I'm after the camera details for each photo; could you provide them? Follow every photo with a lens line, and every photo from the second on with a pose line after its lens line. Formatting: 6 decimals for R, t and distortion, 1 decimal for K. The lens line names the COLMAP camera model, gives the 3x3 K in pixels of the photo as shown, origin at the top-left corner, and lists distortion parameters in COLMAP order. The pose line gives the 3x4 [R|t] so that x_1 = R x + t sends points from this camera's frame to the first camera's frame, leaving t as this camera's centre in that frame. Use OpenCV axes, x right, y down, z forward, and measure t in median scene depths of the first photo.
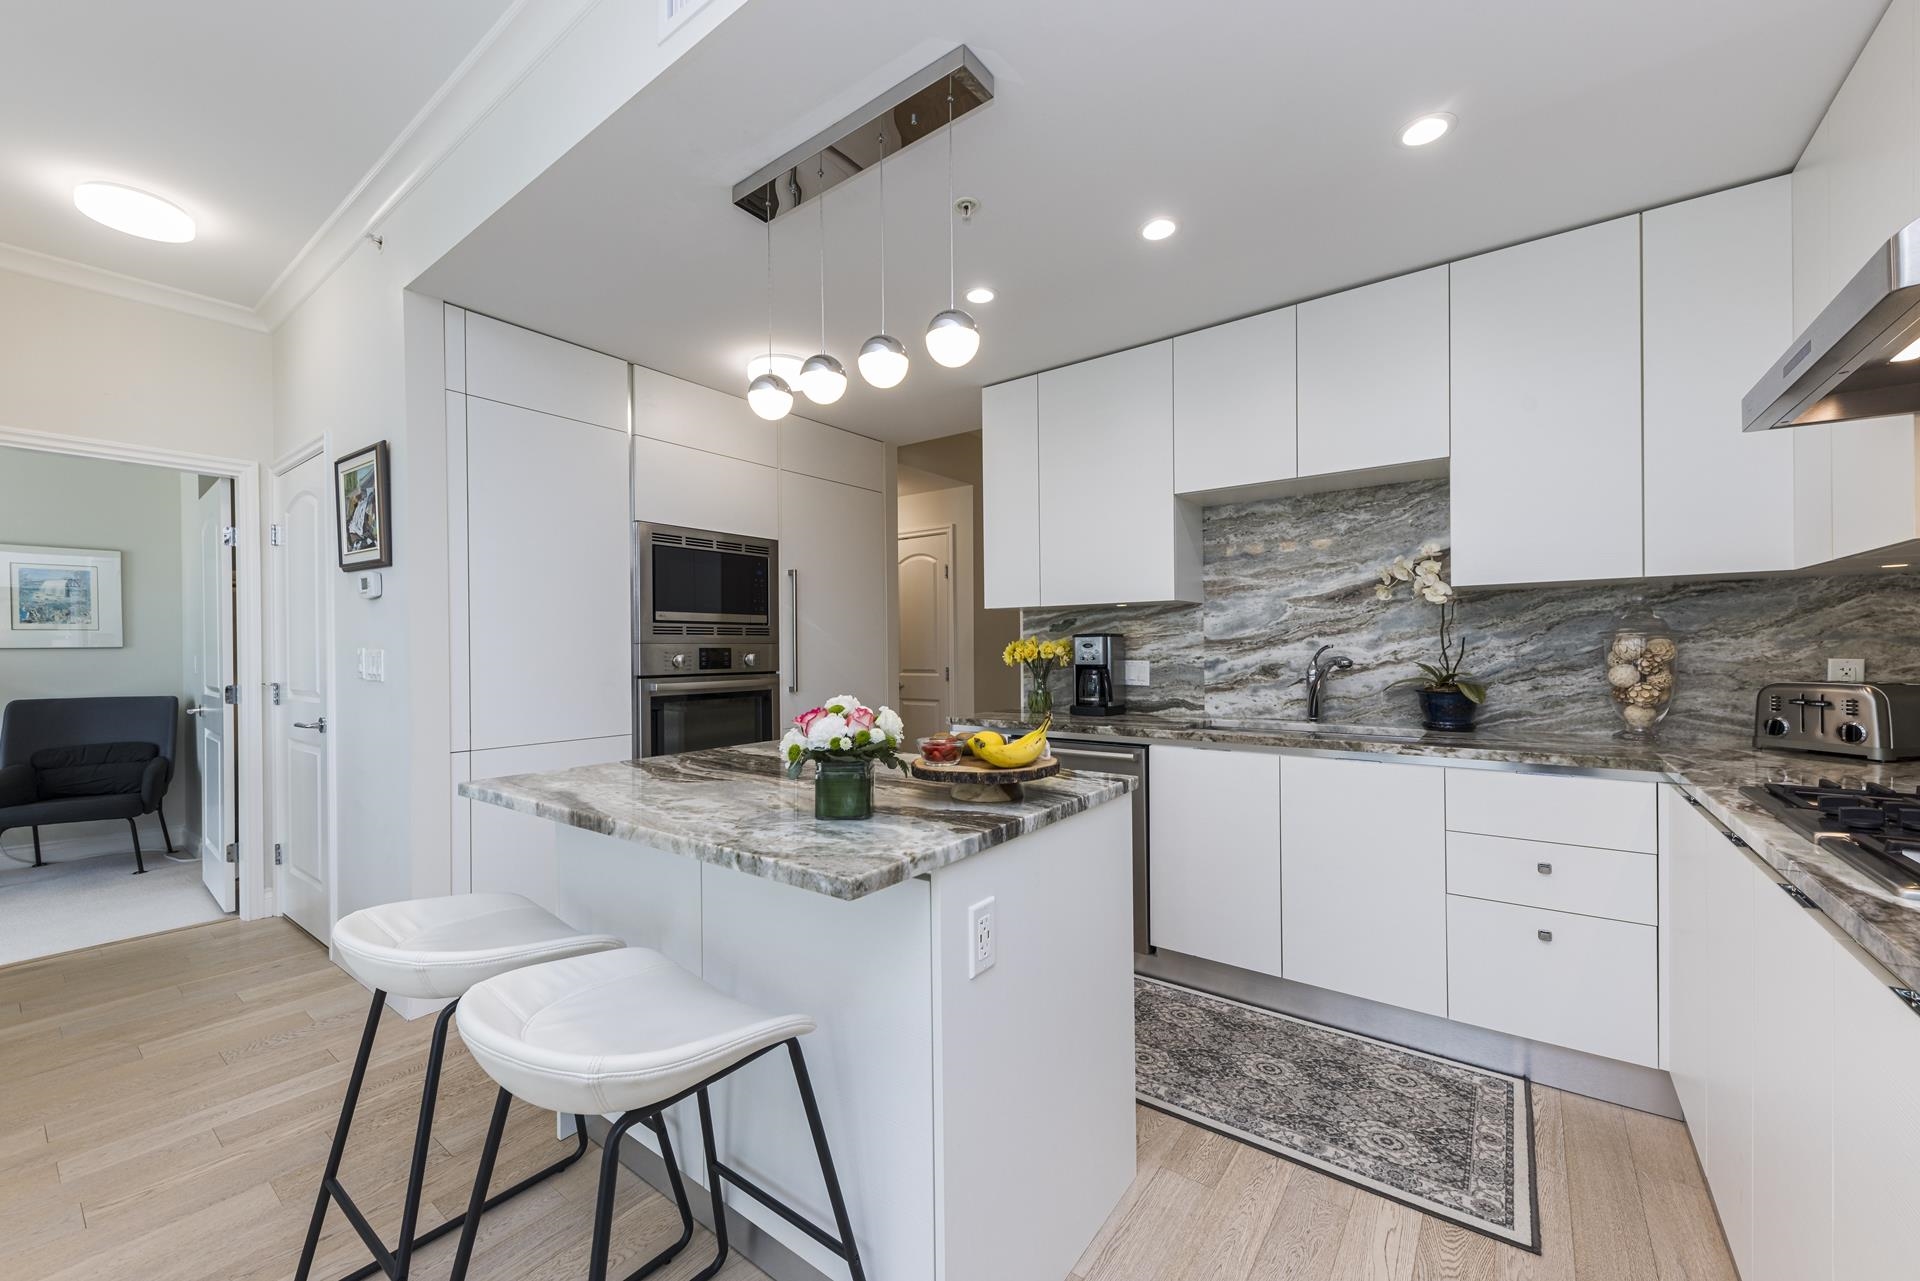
lens RADIAL K [[755.9, 0, 941.2], [0, 755.9, 650.3], [0, 0, 1]] dist [0.009625, -0.001432]
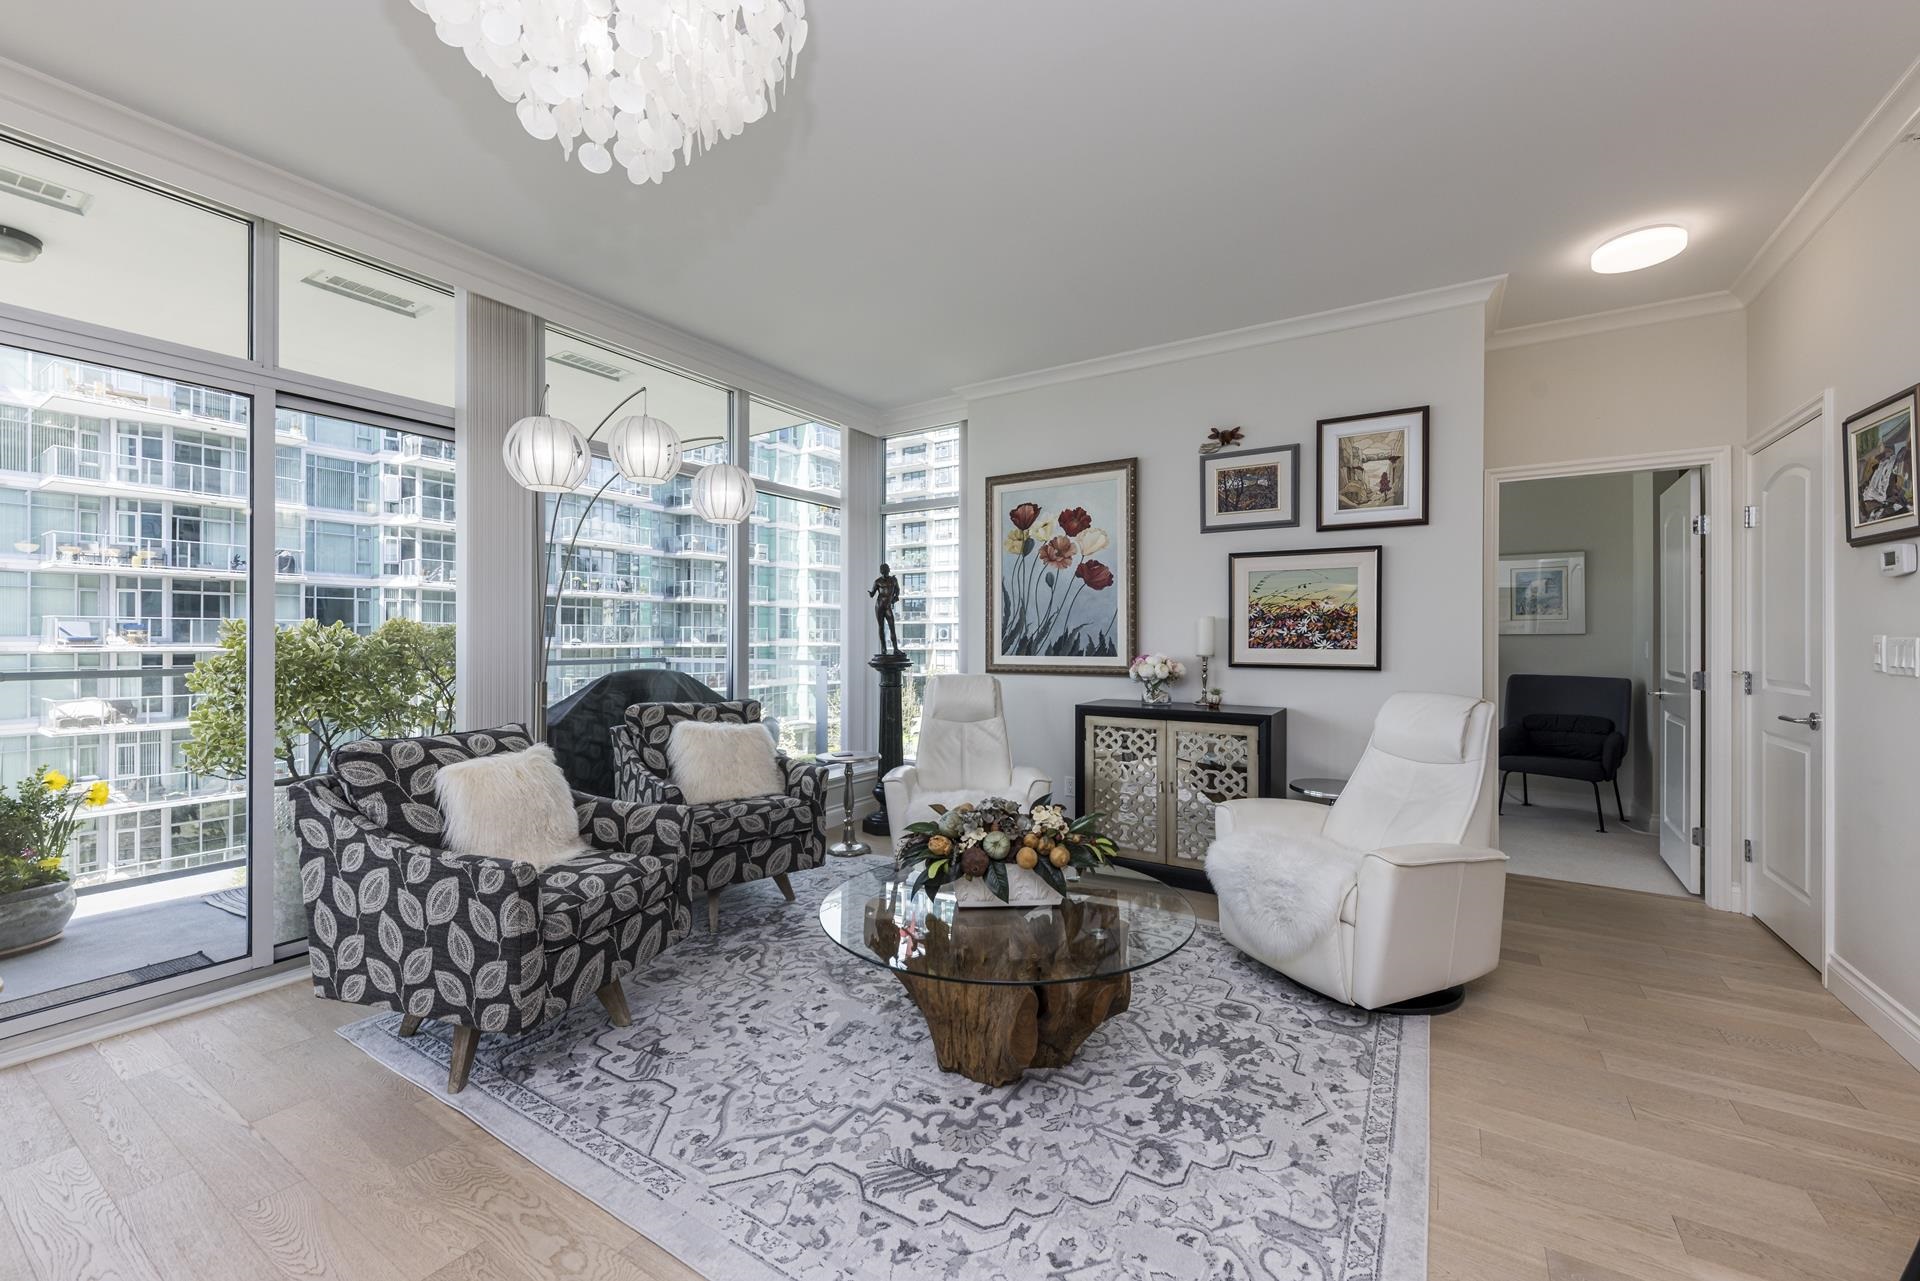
lens RADIAL K [[755.9, 0, 955.4], [0, 755.9, 639.6], [0, 0, 1]] dist [0.009625, -0.001432]
pose [[0.102077, 0.009567, -0.994731, -0.019356], [-0.005857, 0.999942, 0.009016, -0.000010], [0.994759, 0.004906, 0.102127, -0.080163]]
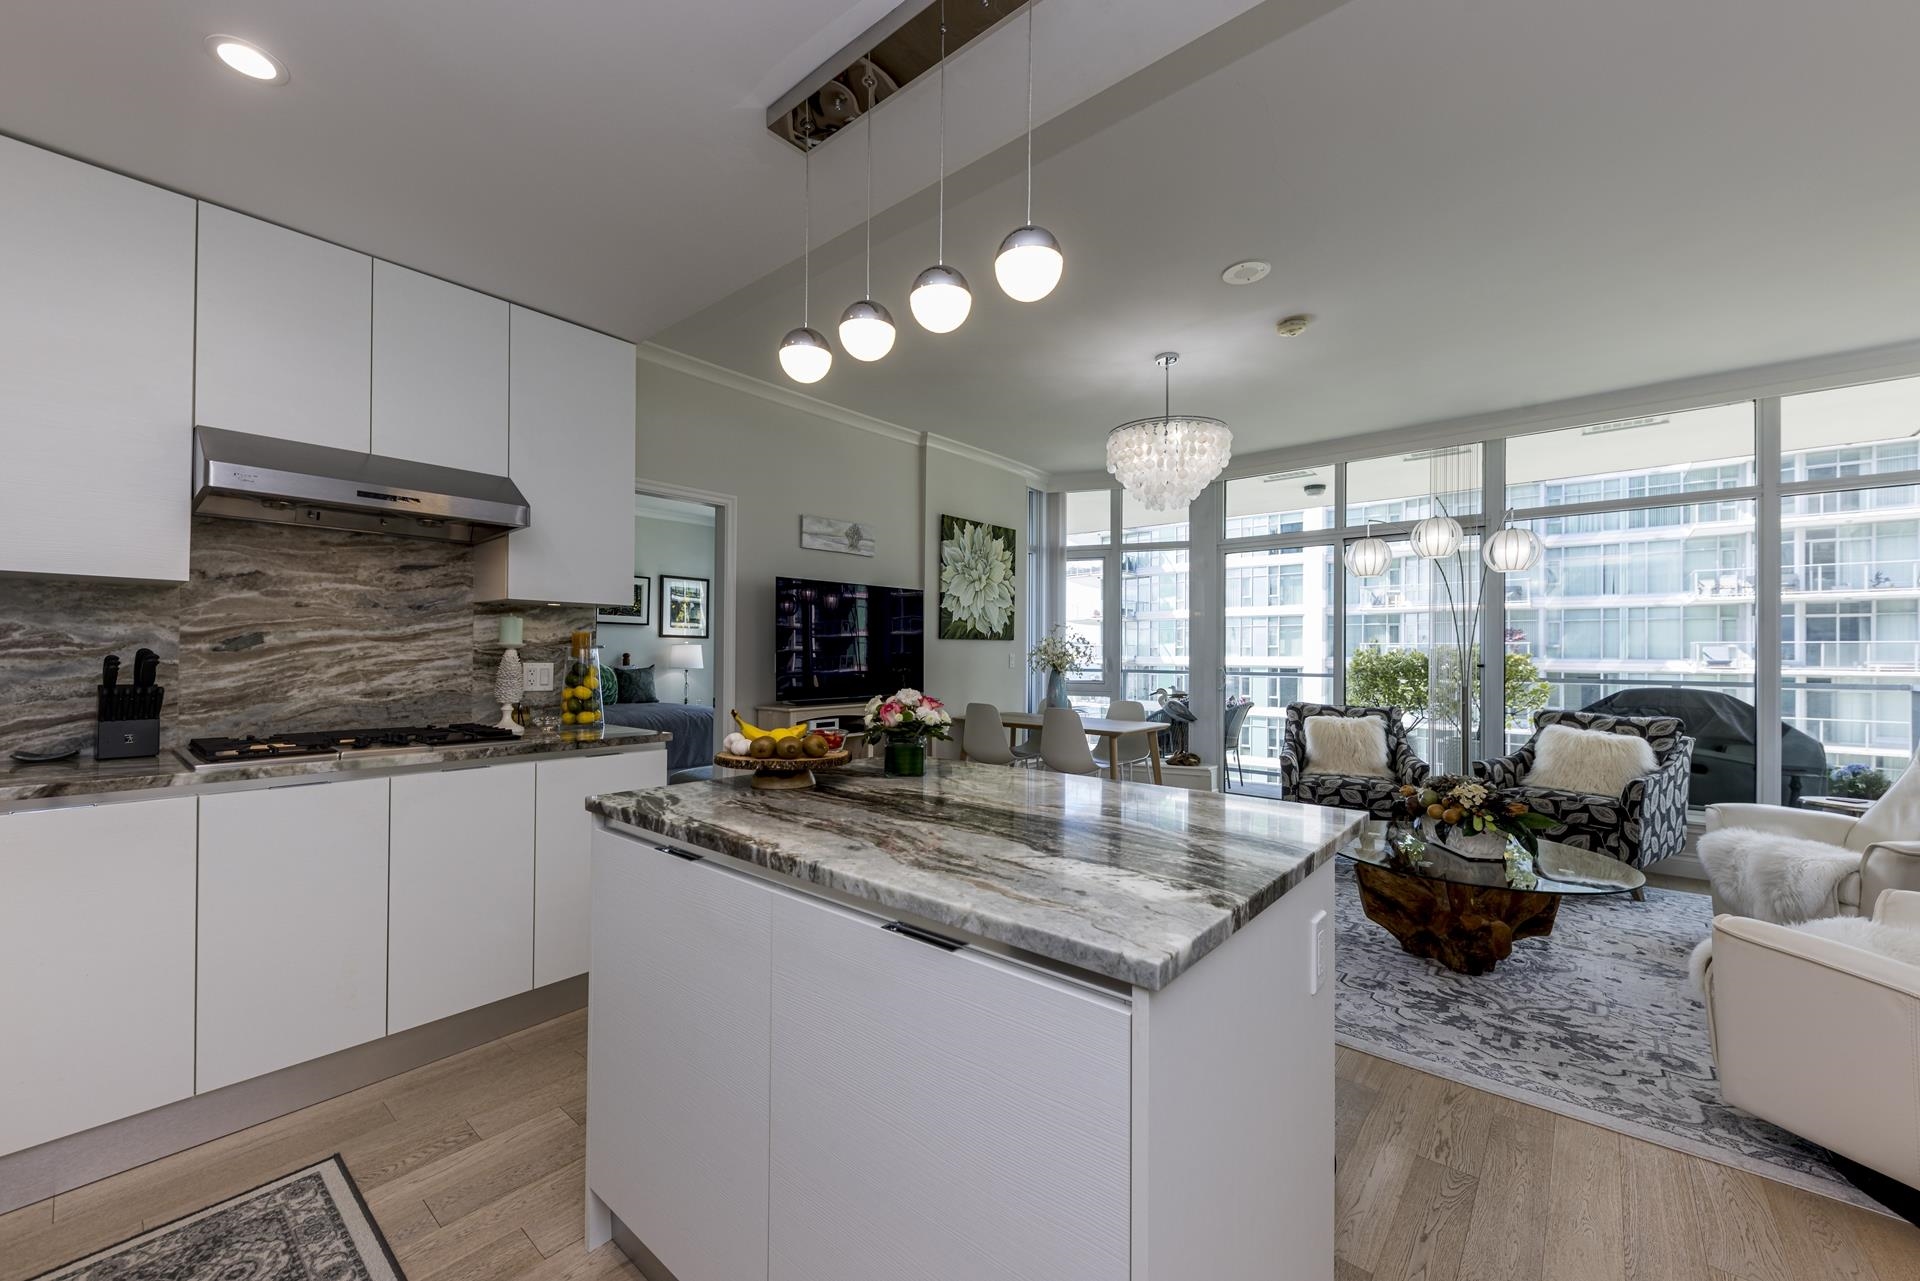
lens RADIAL K [[755.9, 0, 944.5], [0, 755.9, 653.4], [0, 0, 1]] dist [0.009625, -0.001432]
pose [[-0.998585, 0.001467, 0.053168, -0.114938], [0.001494, 0.999999, 0.000474, -0.002067], [-0.053167, 0.000552, -0.998585, 1.113258]]
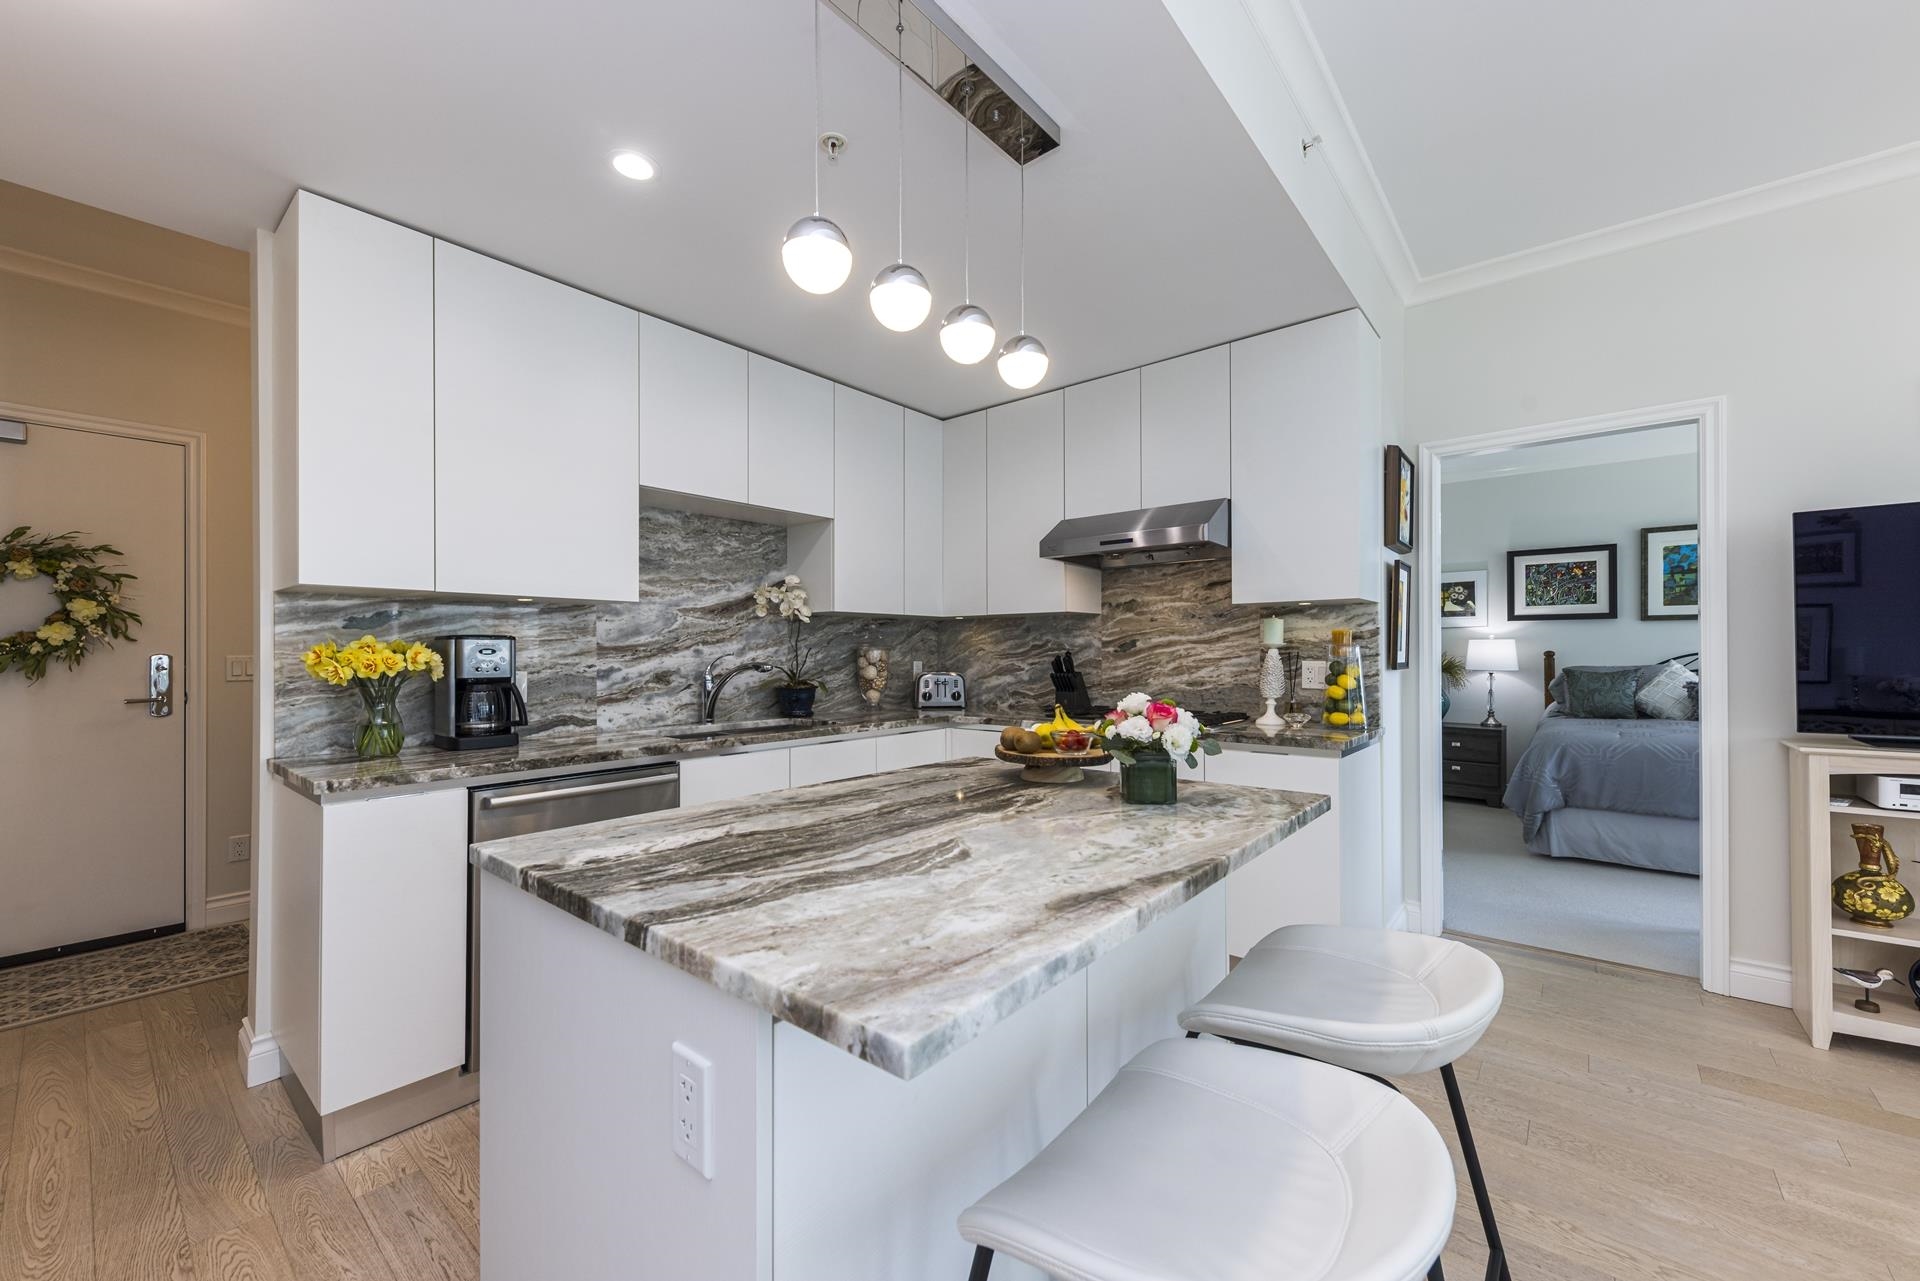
lens RADIAL K [[755.9, 0, 967.4], [0, 755.9, 648.7], [0, 0, 1]] dist [0.009625, -0.001432]
pose [[0.036347, 0.014324, 0.999237, -0.571849], [0.006390, 0.999873, -0.014566, 0.005435], [-0.999319, 0.006914, 0.036251, 0.568944]]
